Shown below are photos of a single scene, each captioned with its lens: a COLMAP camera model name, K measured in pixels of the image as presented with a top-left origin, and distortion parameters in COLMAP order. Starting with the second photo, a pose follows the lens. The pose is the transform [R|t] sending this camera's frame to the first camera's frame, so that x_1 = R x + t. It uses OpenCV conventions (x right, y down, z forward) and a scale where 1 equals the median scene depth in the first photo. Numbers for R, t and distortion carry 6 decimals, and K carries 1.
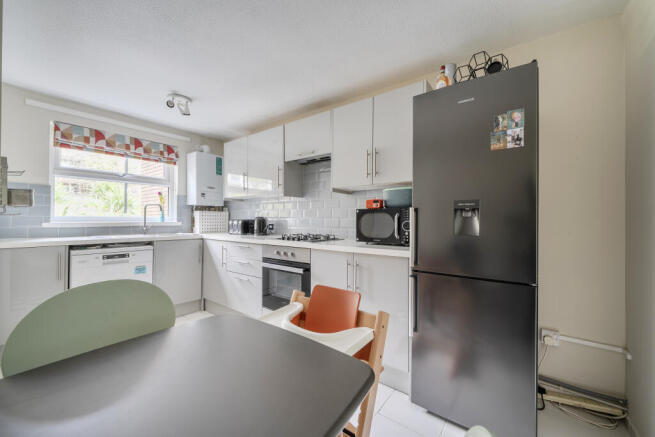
lens RADIAL K [[258.7, 0, 327.2], [0, 258.7, 219.5], [0, 0, 1]] dist [-0.002116, -0.000050]
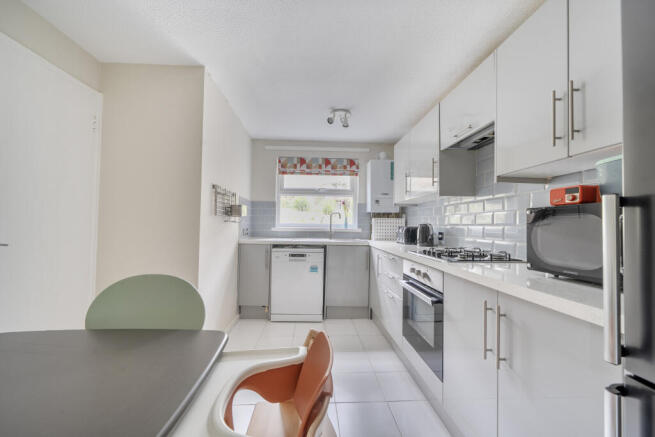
lens RADIAL K [[258.7, 0, 326.4], [0, 258.7, 218.9], [0, 0, 1]] dist [-0.002116, -0.000050]
pose [[0.647767, -0.014503, -0.761700, 0.184887], [-0.010285, 0.999561, -0.027779, 0.000569], [0.761769, 0.025829, 0.647334, 0.249269]]
